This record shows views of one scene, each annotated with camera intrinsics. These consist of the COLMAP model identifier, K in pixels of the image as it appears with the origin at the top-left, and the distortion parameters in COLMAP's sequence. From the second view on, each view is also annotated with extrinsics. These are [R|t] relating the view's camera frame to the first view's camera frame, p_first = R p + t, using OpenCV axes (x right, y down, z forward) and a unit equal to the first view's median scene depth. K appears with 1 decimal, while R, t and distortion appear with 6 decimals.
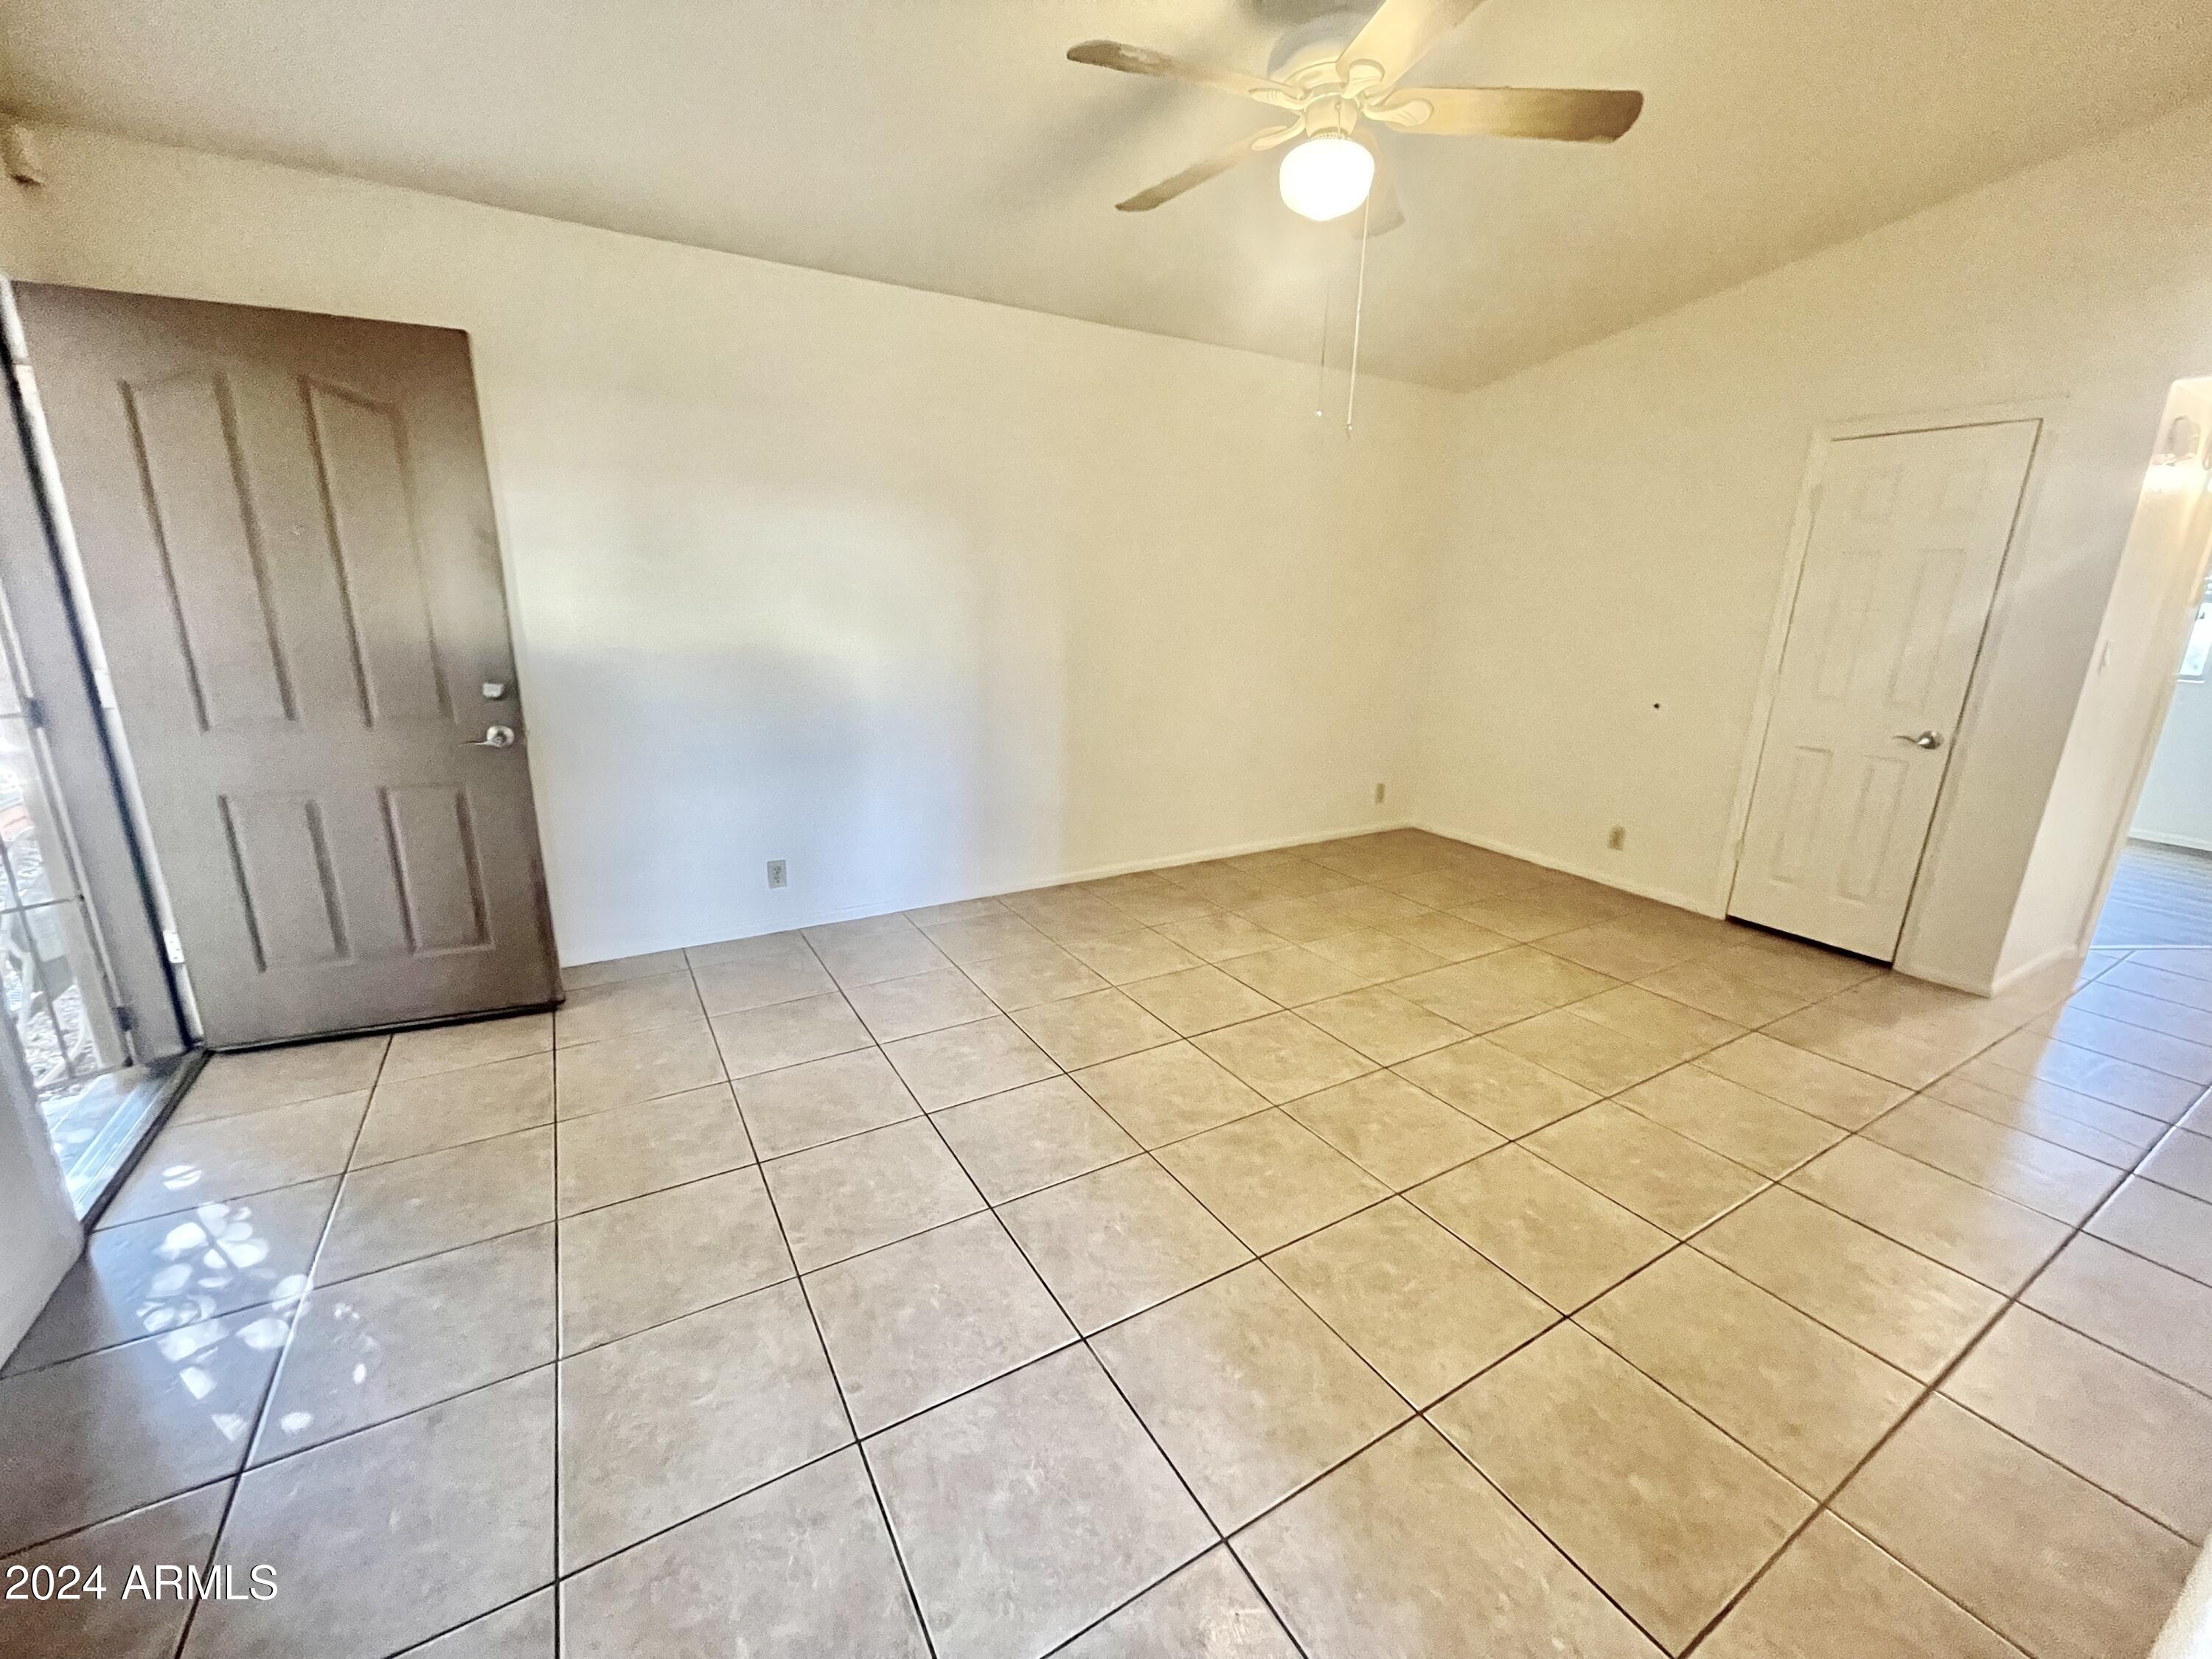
lens RADIAL K [[889.9, 0, 1105.3], [0, 889.9, 821.4], [0, 0, 1]] dist [-0.002409, -0.000156]
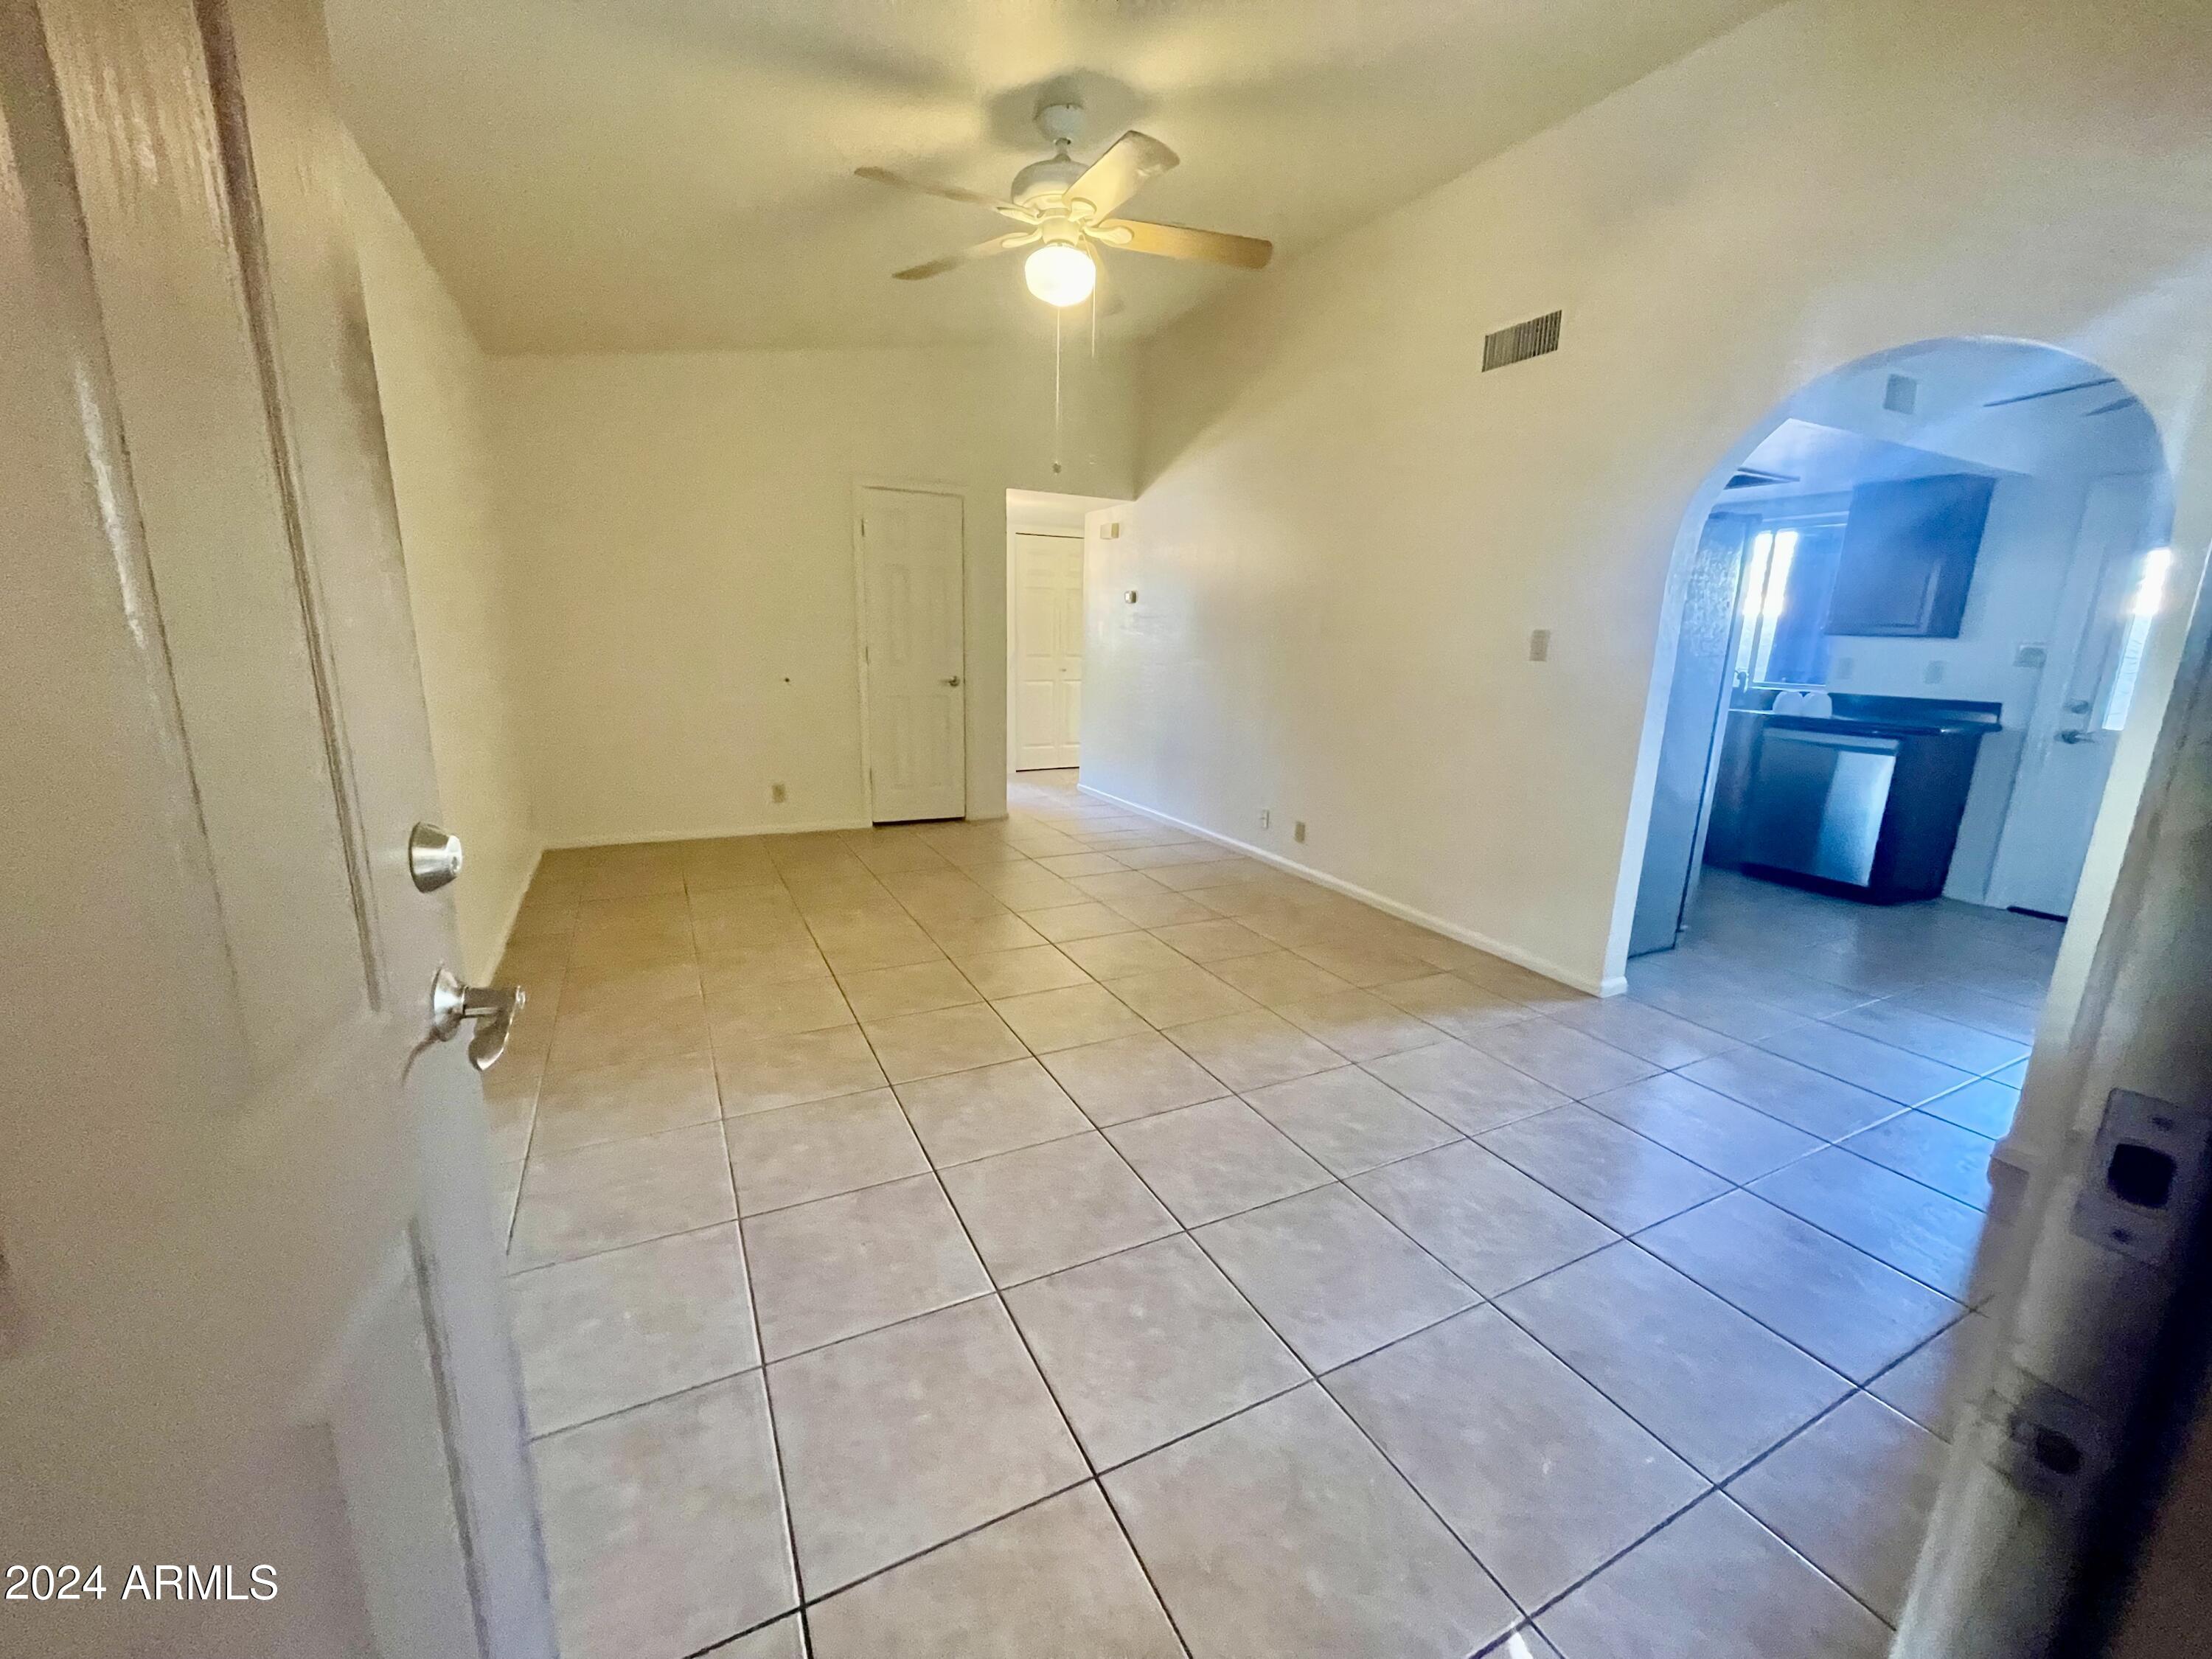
lens RADIAL K [[889.9, 0, 1094.1], [0, 889.9, 830.1], [0, 0, 1]] dist [-0.002409, -0.000156]
pose [[0.080061, -0.245507, 0.966083, -1.302915], [0.229731, 0.947647, 0.221784, -0.236107], [-0.969956, 0.204183, 0.132270, 1.009658]]
